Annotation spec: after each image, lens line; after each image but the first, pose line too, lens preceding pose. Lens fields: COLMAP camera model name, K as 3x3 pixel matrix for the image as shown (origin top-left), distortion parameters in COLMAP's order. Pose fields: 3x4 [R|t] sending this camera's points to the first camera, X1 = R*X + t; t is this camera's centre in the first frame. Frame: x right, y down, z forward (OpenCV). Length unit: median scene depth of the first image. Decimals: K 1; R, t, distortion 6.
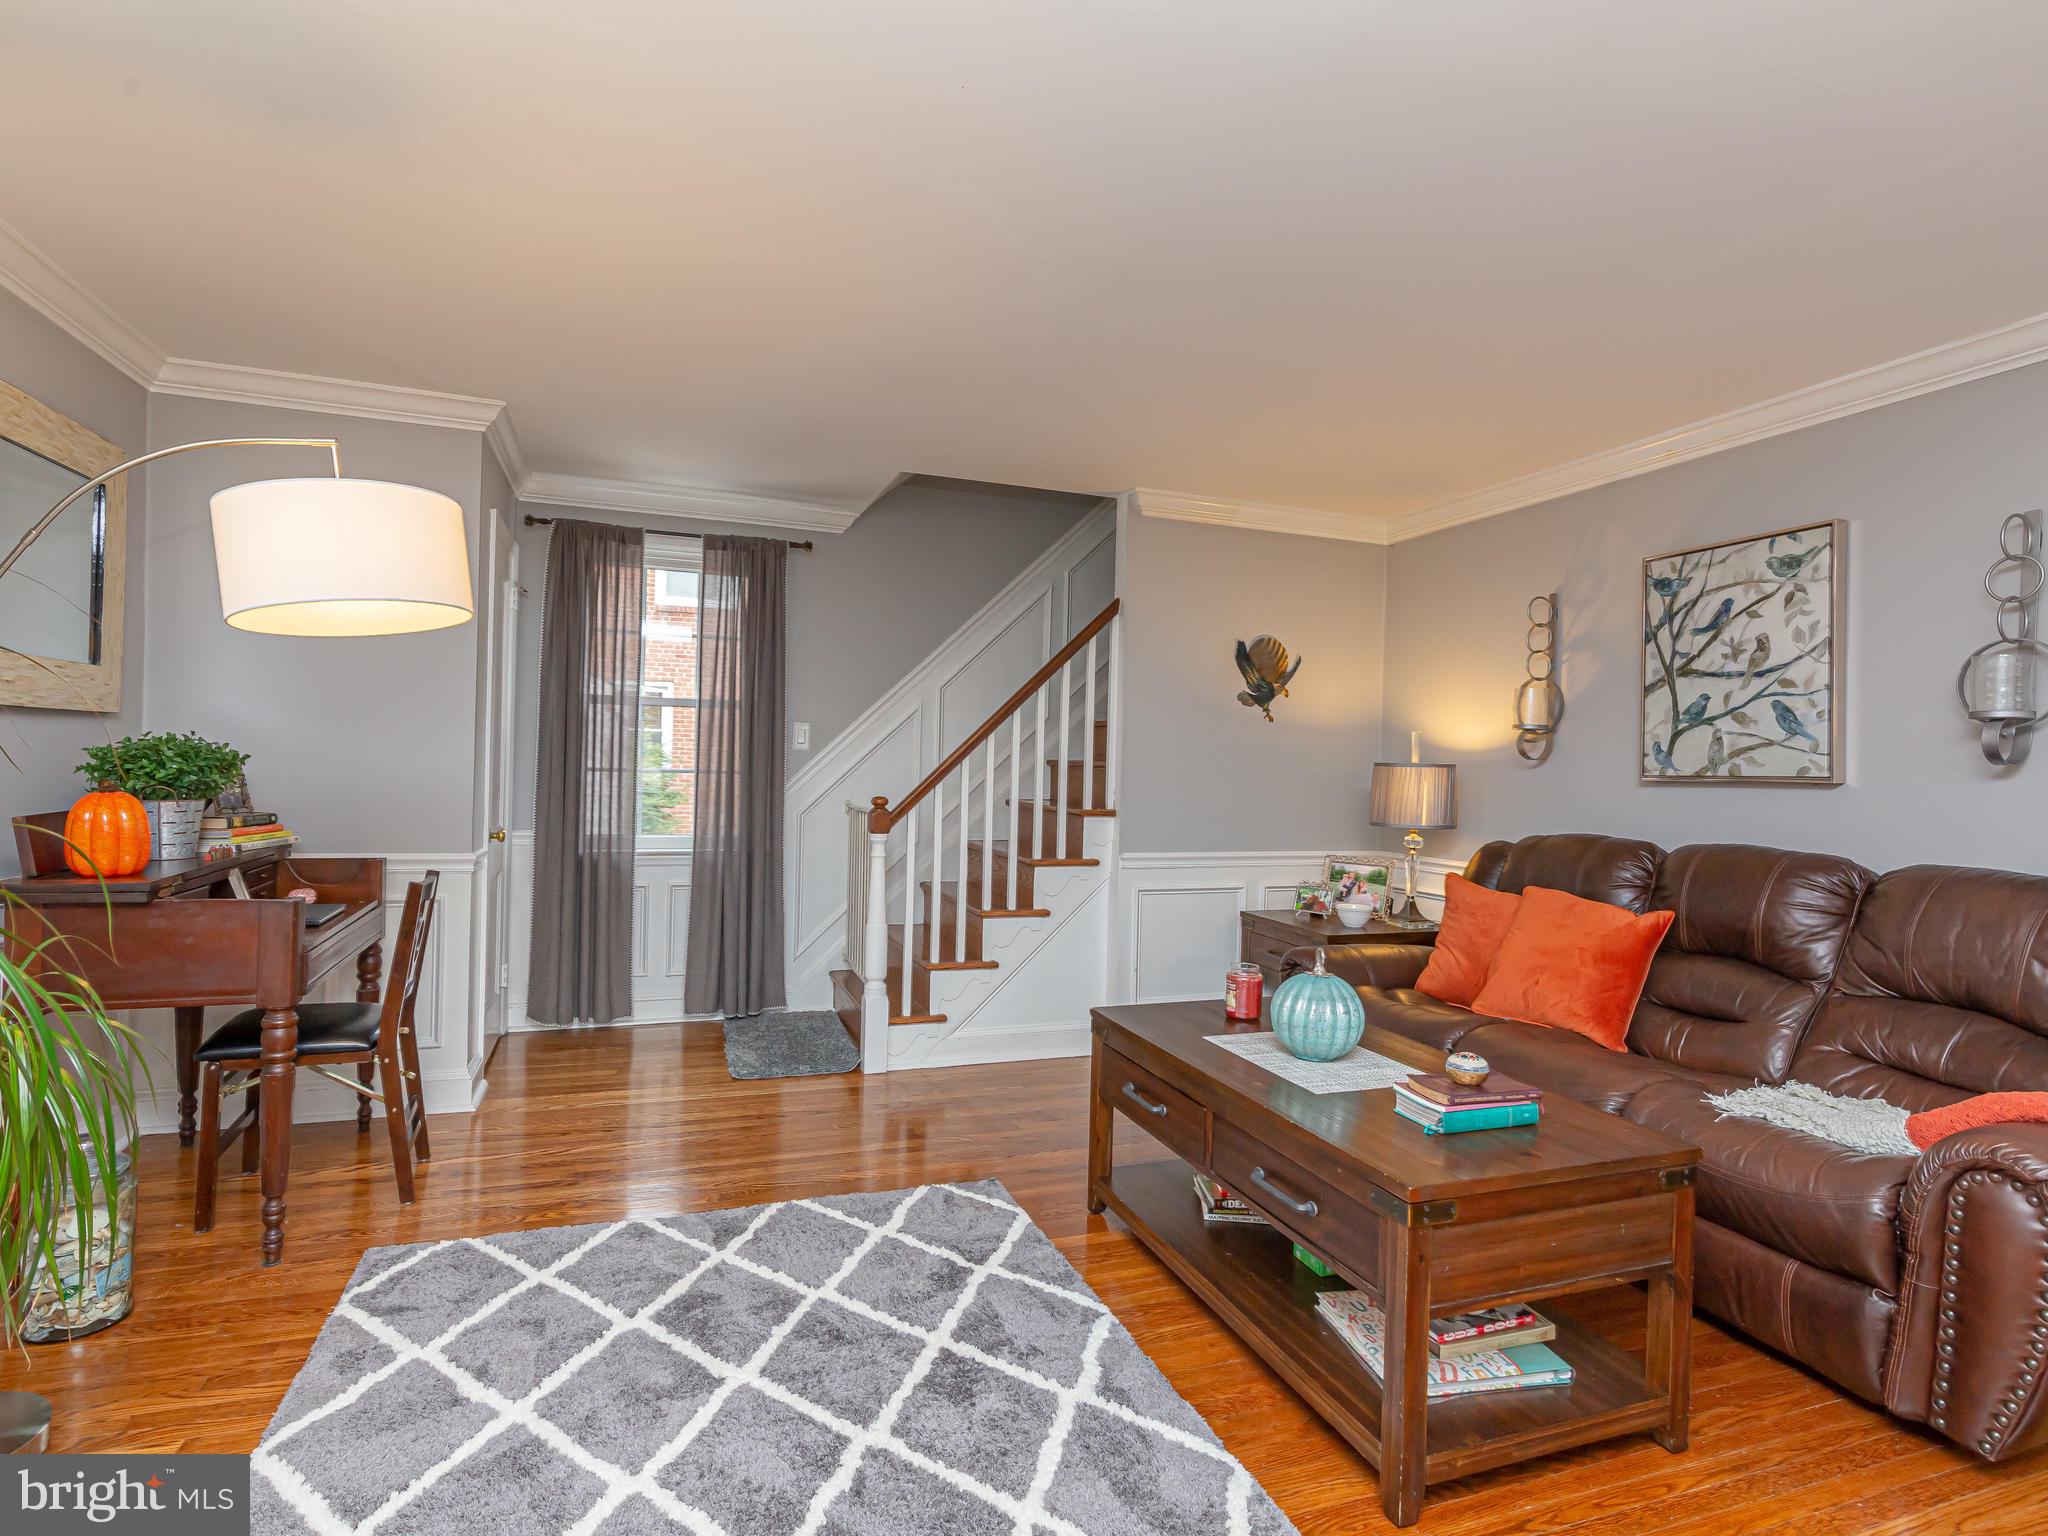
lens RADIAL K [[1024.0, 0, 1042.7], [0, 1024.0, 760.0], [0, 0, 1]] dist [-0.000523, -0.000779]
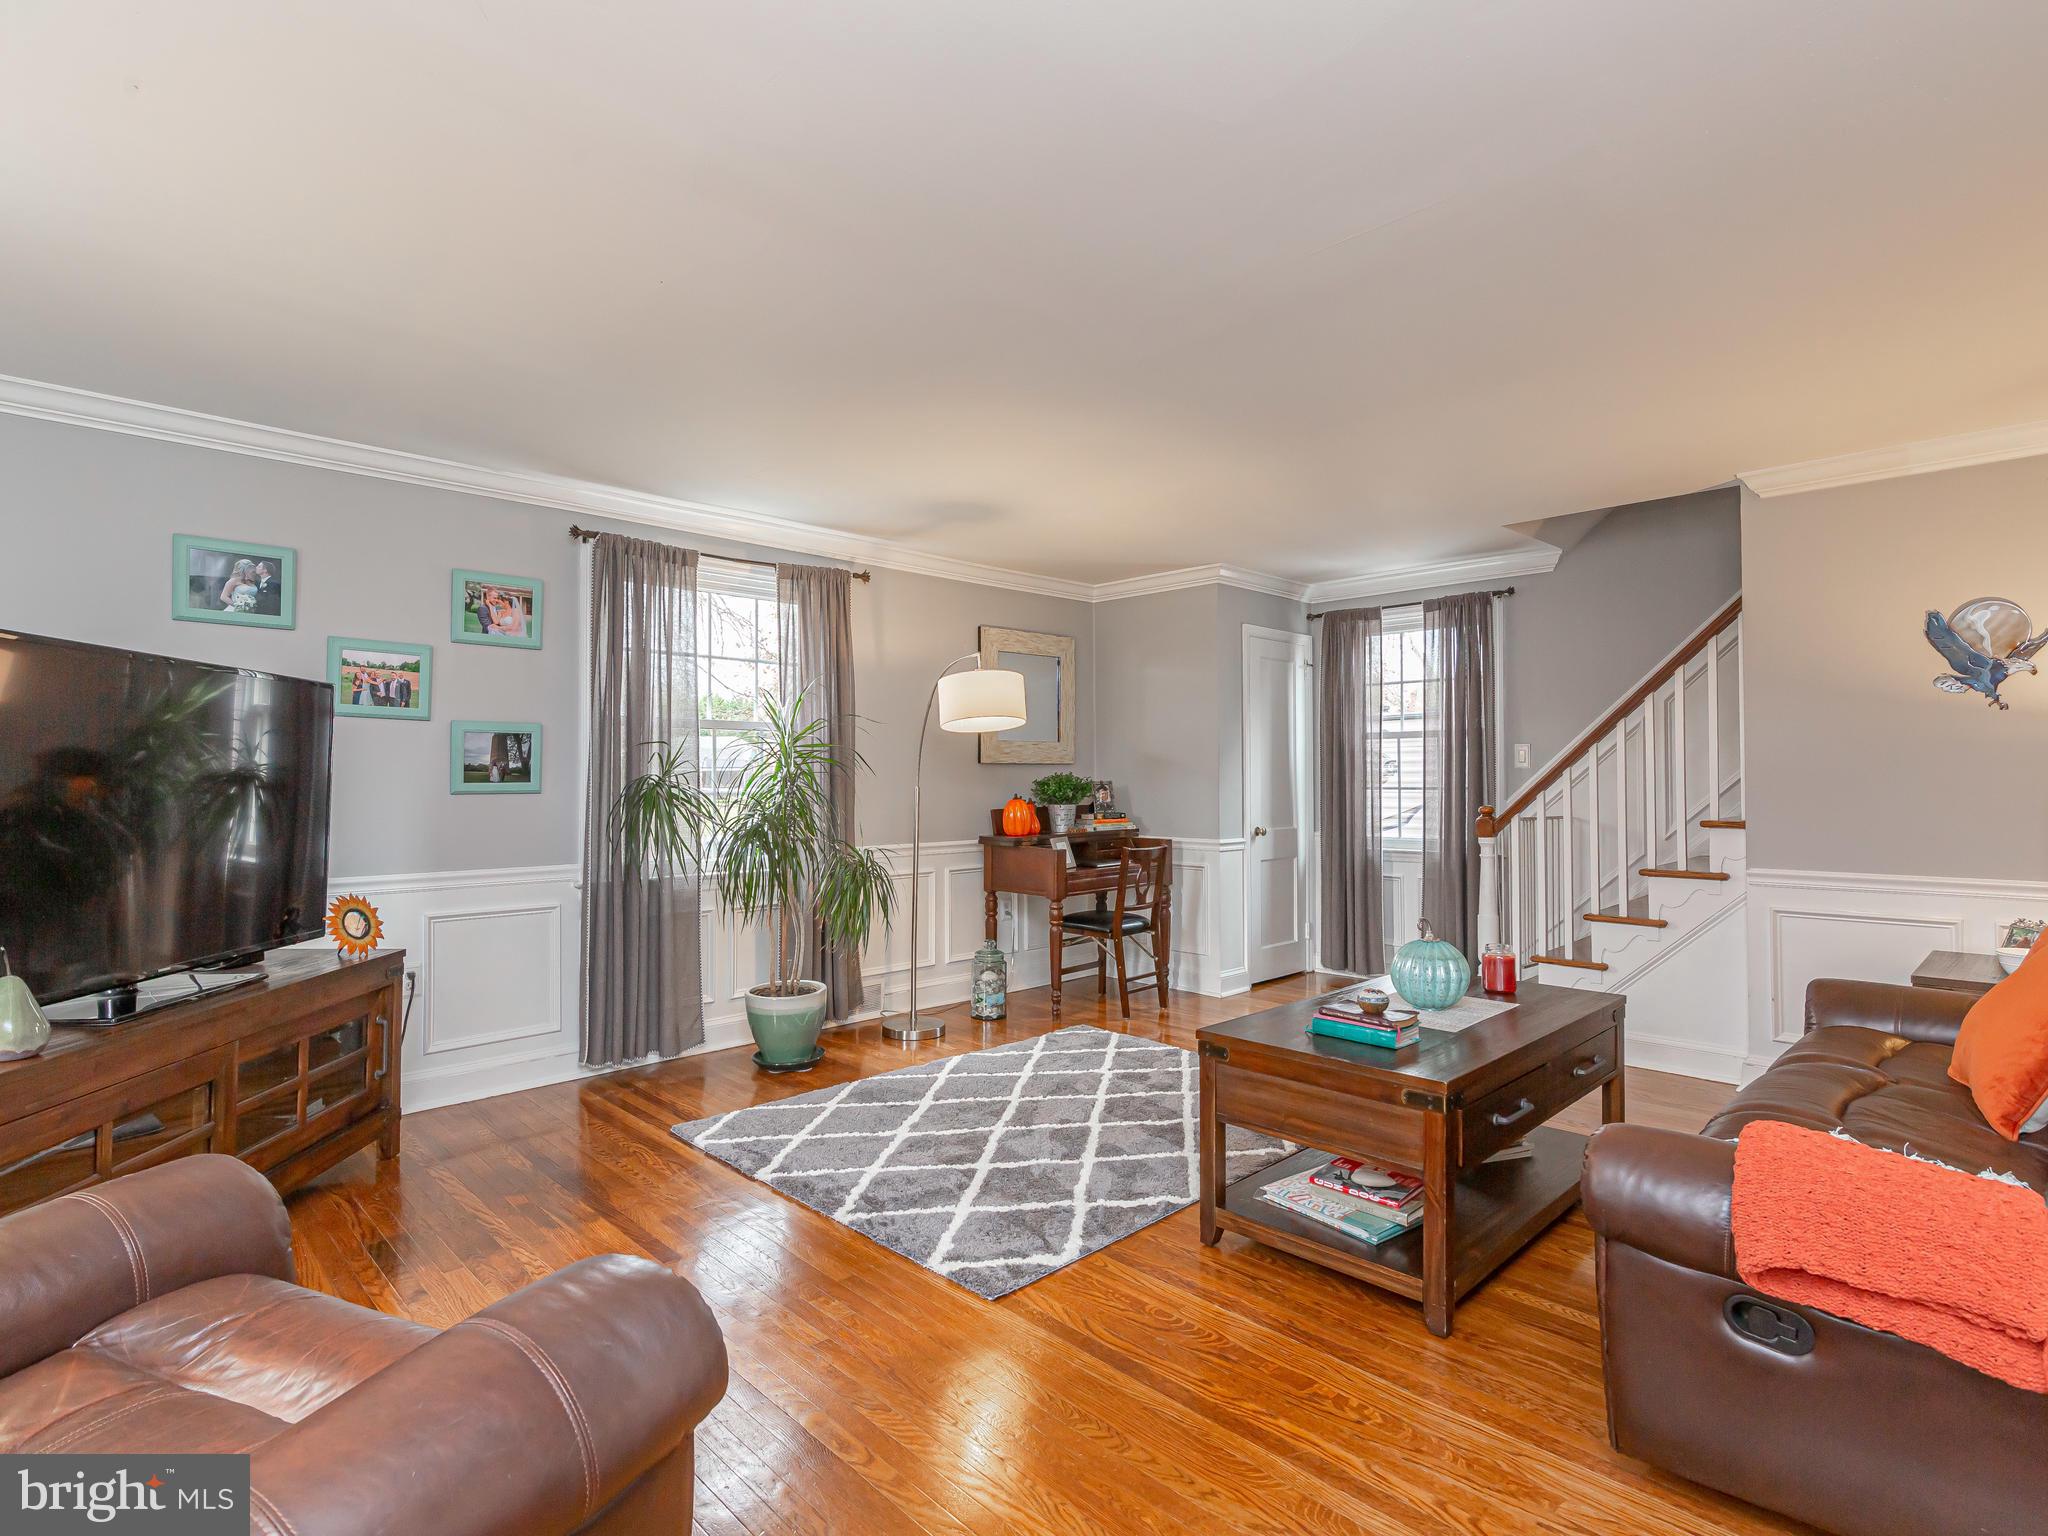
lens RADIAL K [[1024.0, 0, 1042.7], [0, 1024.0, 760.0], [0, 0, 1]] dist [-0.000523, -0.000779]
pose [[0.434590, -0.042225, -0.899638, 0.655298], [0.018884, 0.999108, -0.037772, 0.017030], [0.900430, -0.000574, 0.435000, 0.027104]]
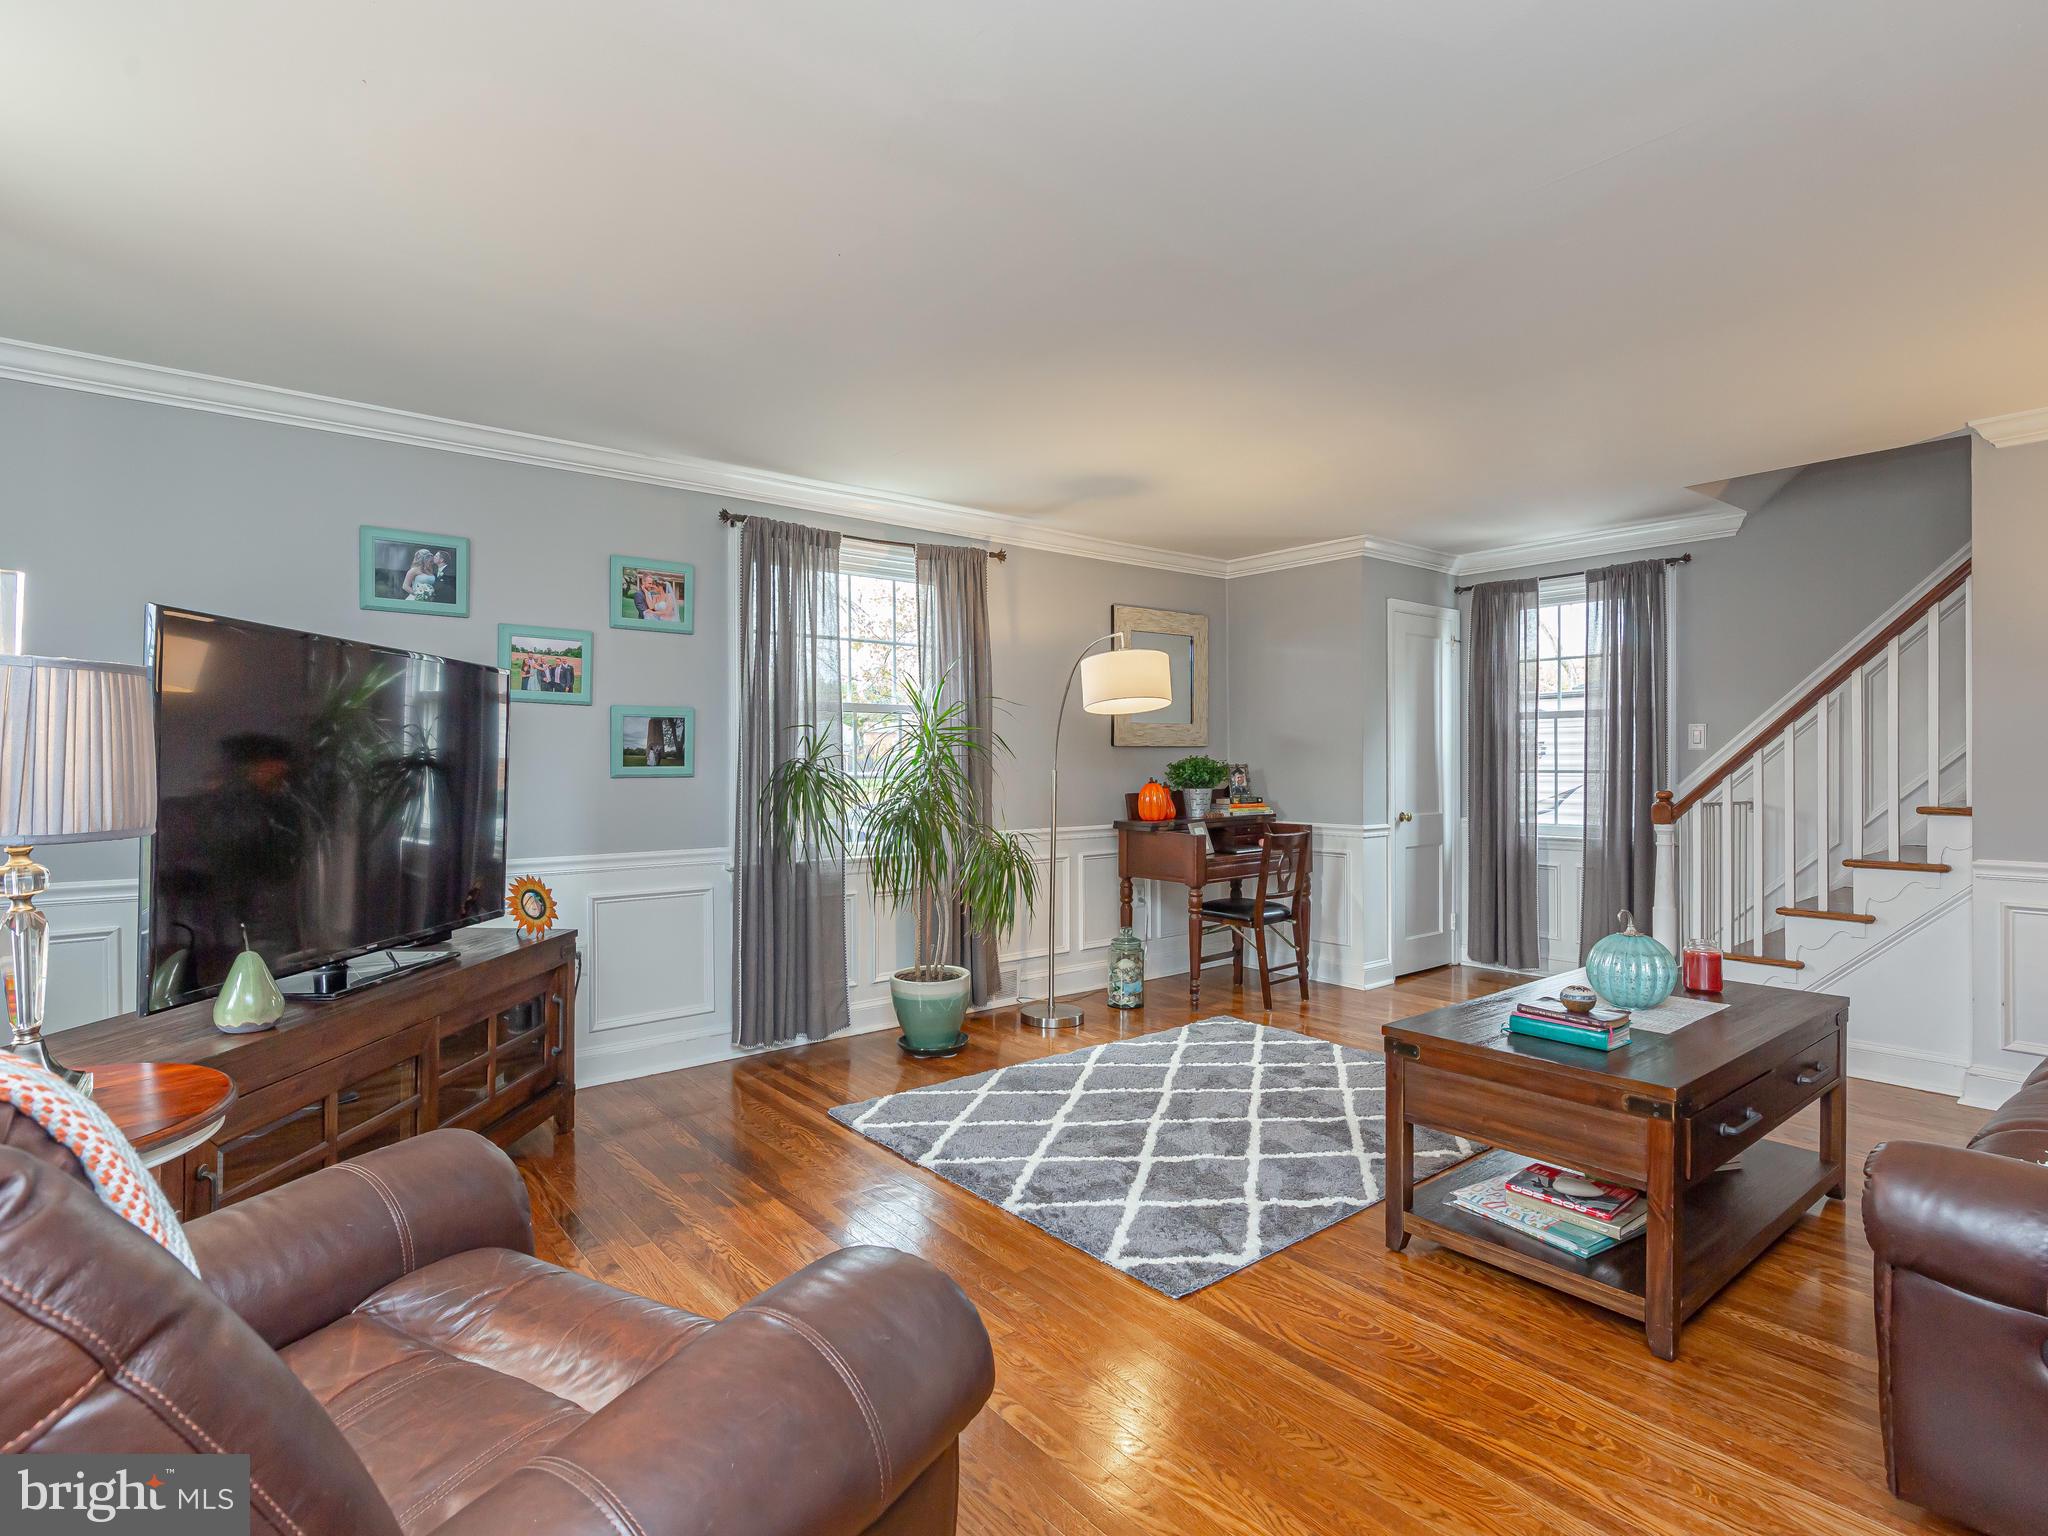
lens RADIAL K [[1042.7, 0, 1046.5], [0, 1042.7, 763.5], [0, 0, 1]] dist [-0.002178, 0.000038]
pose [[0.350390, -0.025164, -0.936266, 0.629039], [0.018521, 0.999630, -0.019935, 0.016363], [0.936421, -0.010356, 0.350726, -0.008583]]
